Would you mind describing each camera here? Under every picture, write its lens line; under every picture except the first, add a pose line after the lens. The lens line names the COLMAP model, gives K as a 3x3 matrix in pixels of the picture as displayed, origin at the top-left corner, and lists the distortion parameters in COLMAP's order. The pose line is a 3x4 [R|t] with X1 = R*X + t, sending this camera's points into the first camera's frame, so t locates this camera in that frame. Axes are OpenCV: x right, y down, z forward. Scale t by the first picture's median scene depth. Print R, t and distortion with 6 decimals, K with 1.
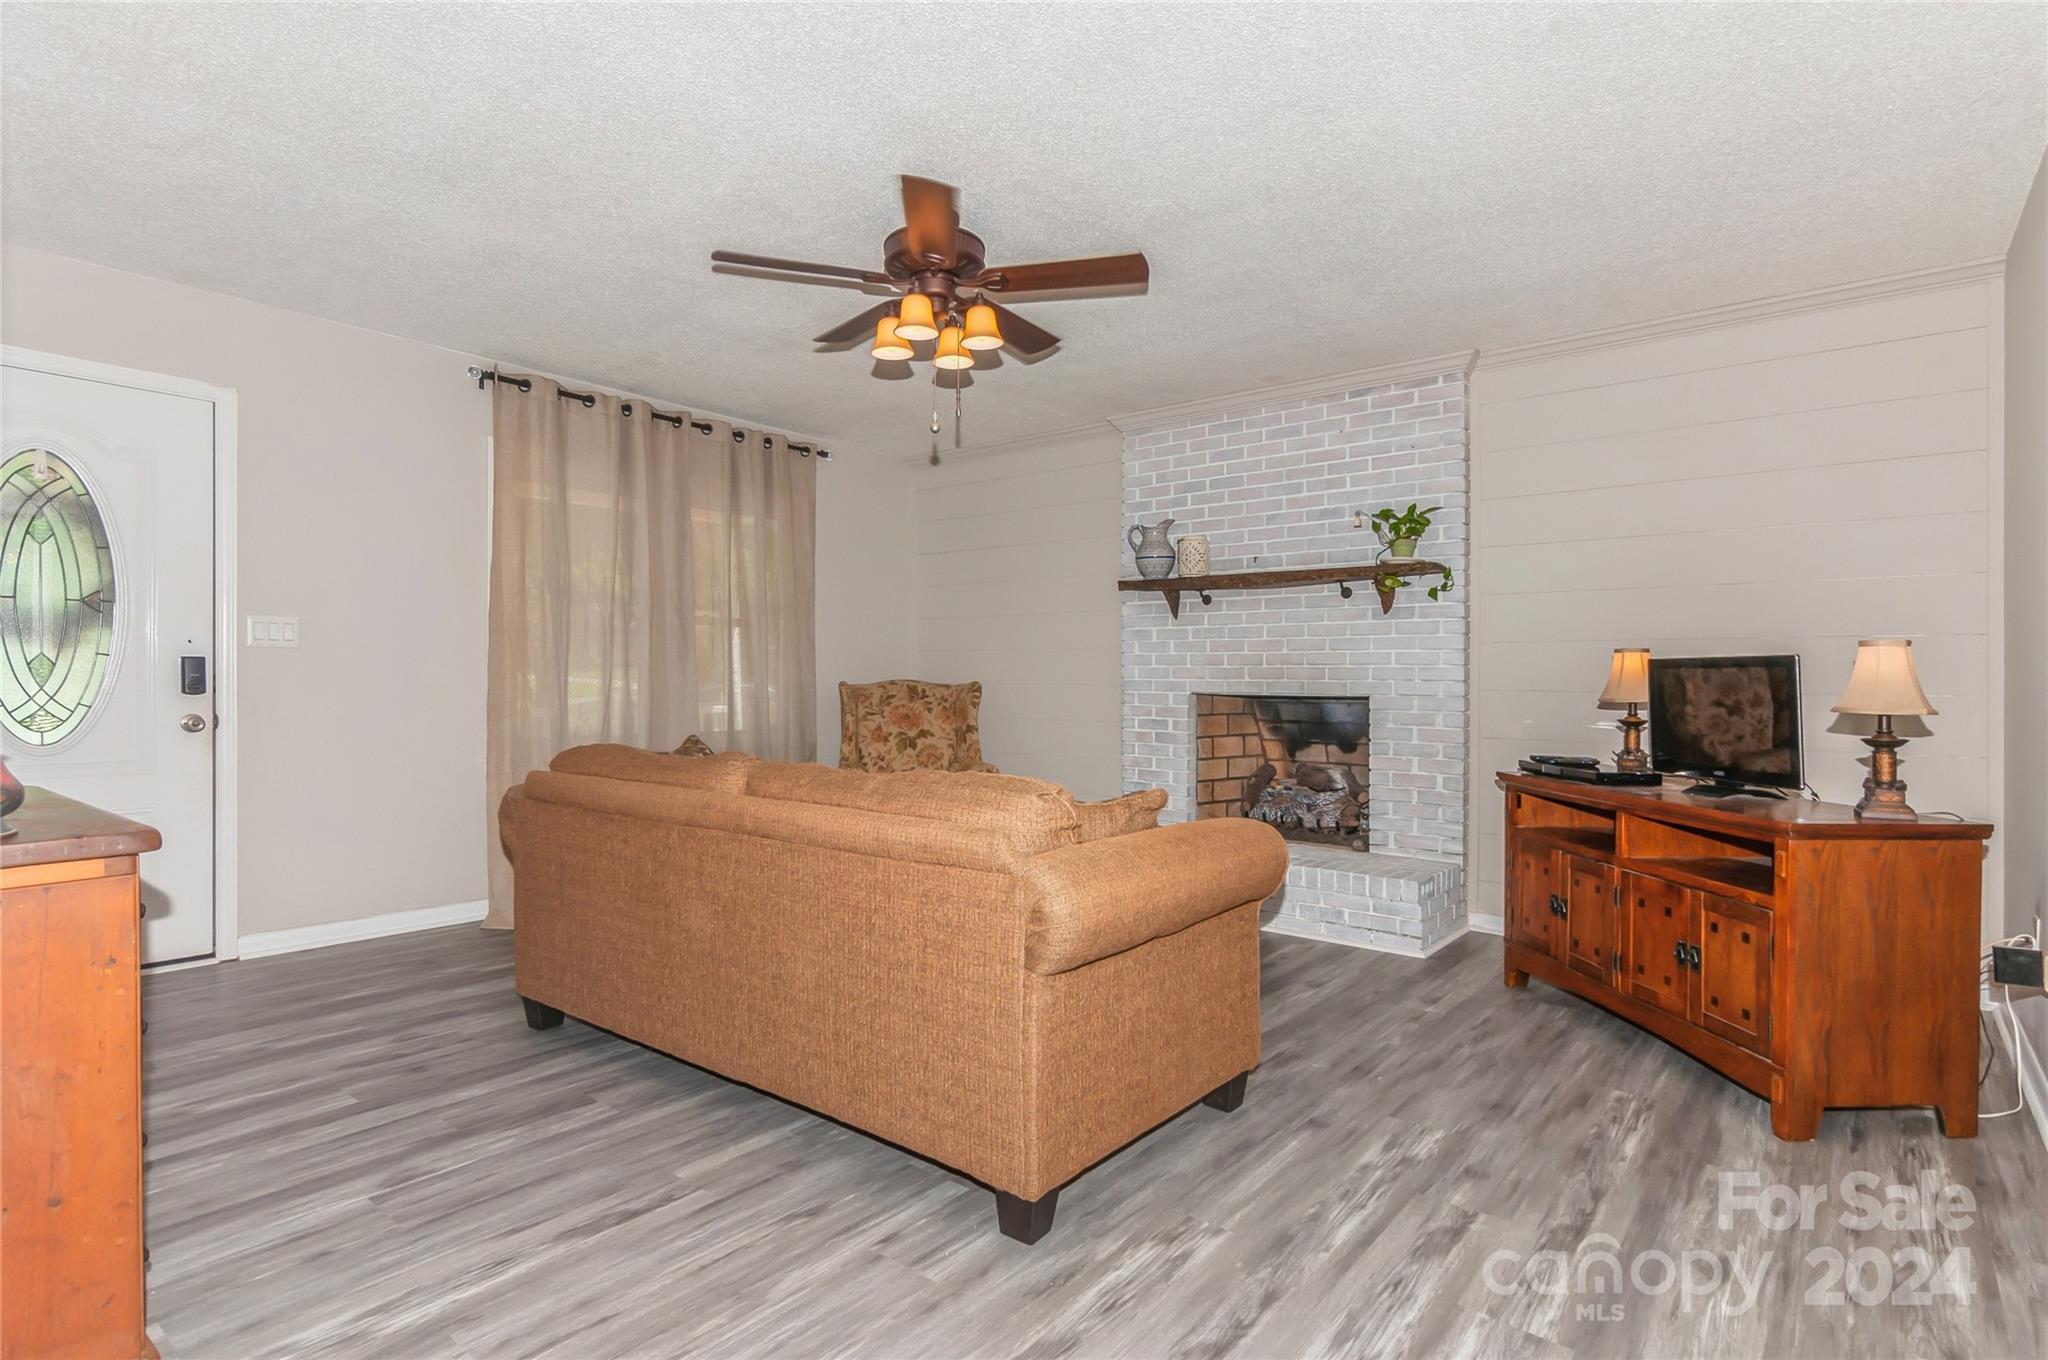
lens RADIAL K [[1031.6, 0, 1007.8], [0, 1031.6, 671.7], [0, 0, 1]] dist [0.000791, -0.000188]
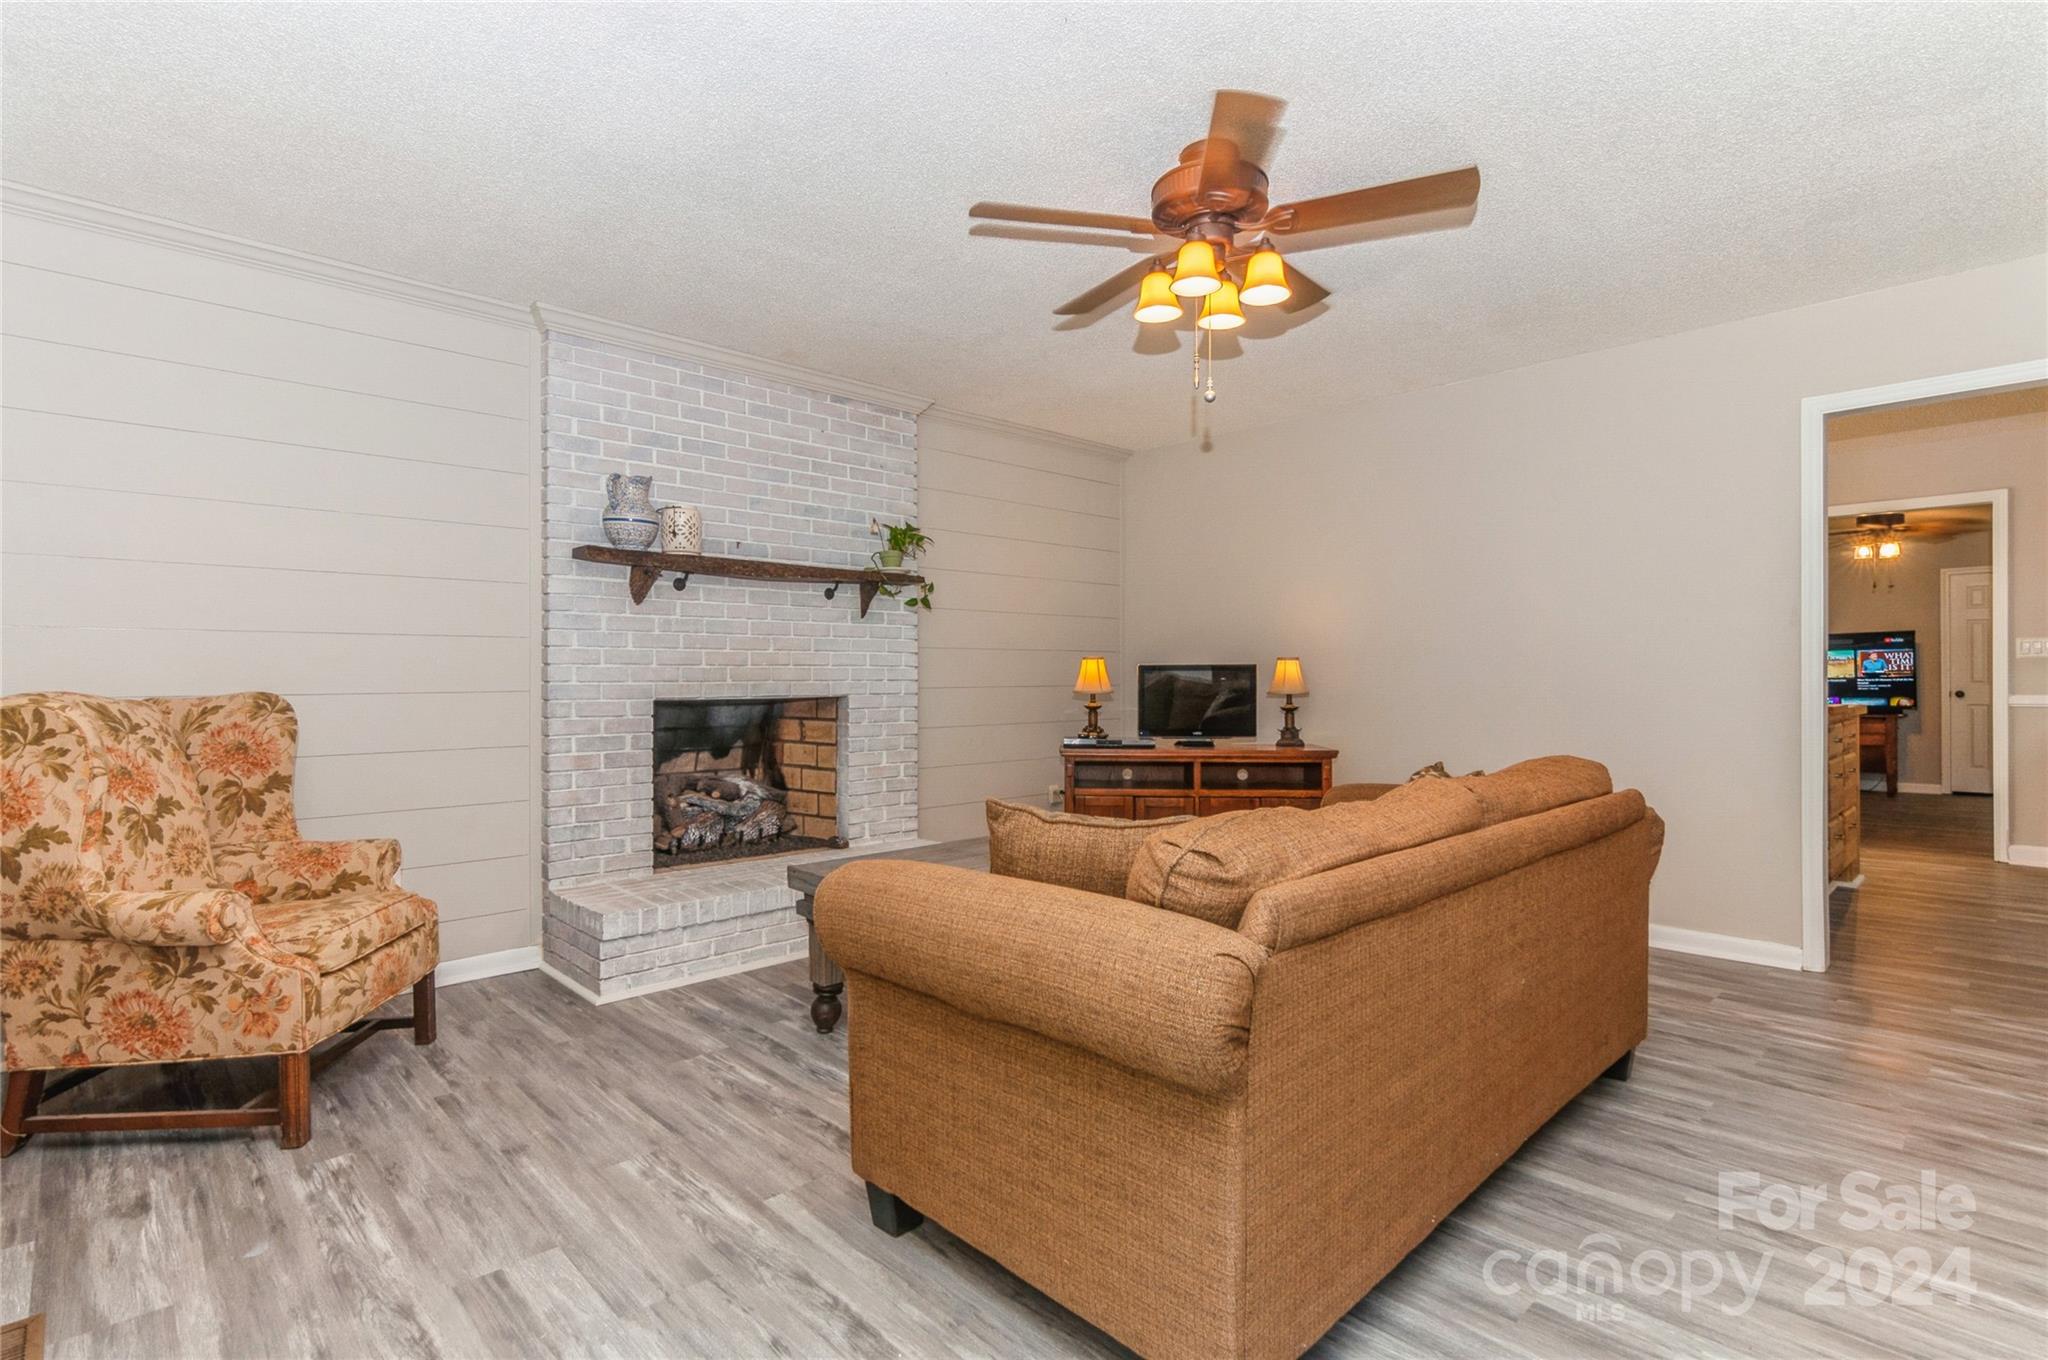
lens RADIAL K [[987.3, 0, 1014.9], [0, 987.3, 677.0], [0, 0, 1]] dist [0.002545, -0.000470]
pose [[0.119798, -0.007093, 0.992773, -0.644182], [-0.002409, 0.999969, 0.007435, -0.003833], [-0.992795, -0.003282, 0.119777, 0.751854]]
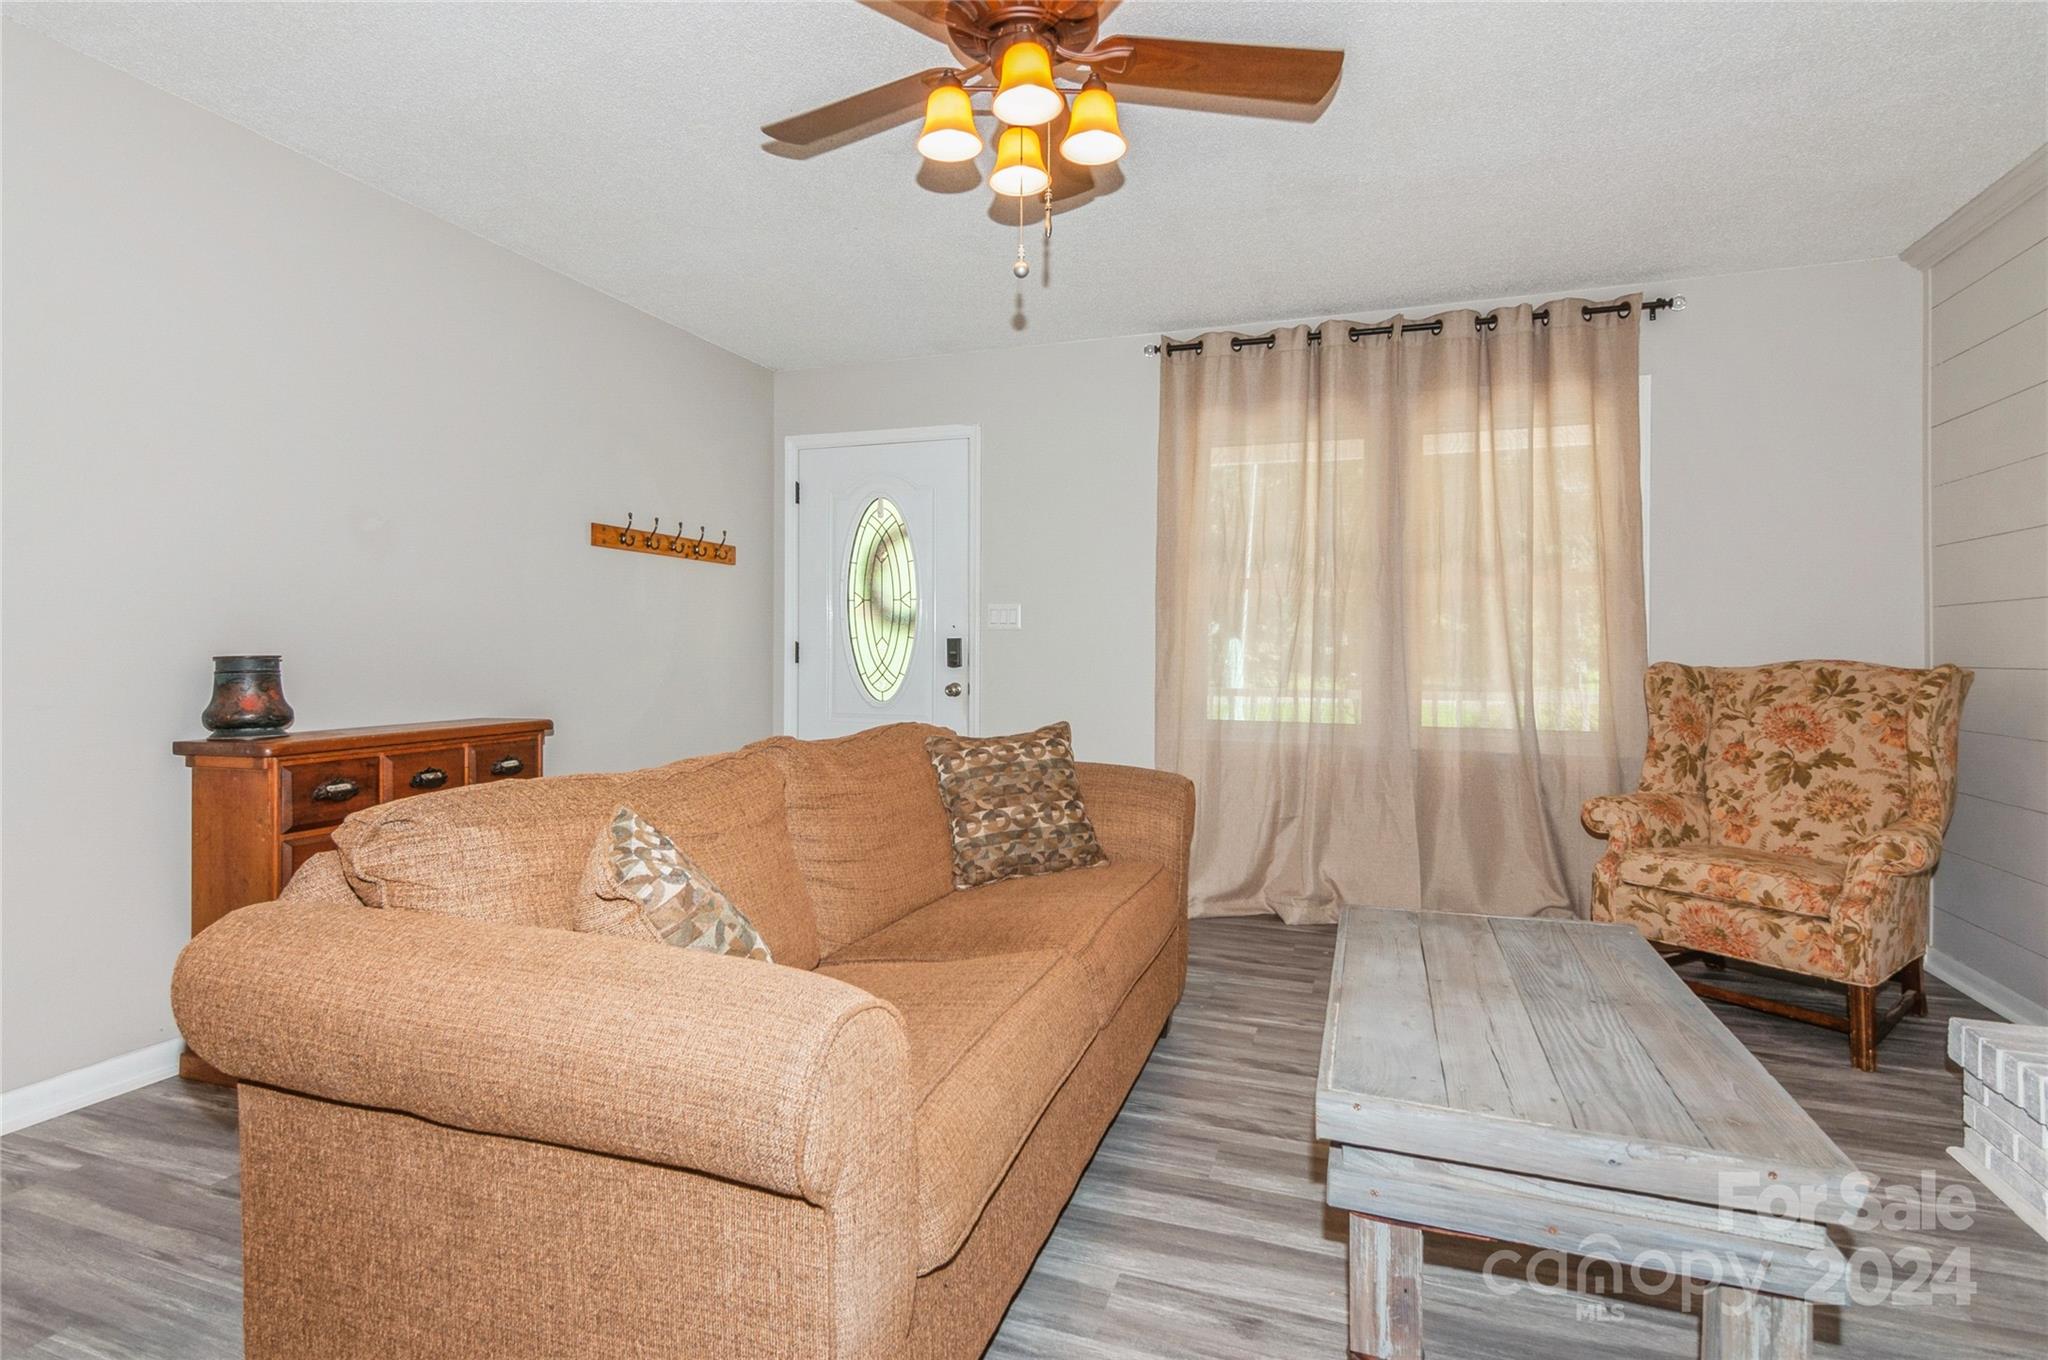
lens RADIAL K [[1010.5, 0, 996.3], [0, 1010.5, 643.7], [0, 0, 1]] dist [0.000523, -0.000116]
pose [[0.326586, -0.010717, -0.945107, 0.371725], [0.004174, 0.999942, -0.009897, 0.003469], [0.945158, -0.000712, 0.326612, 0.550989]]
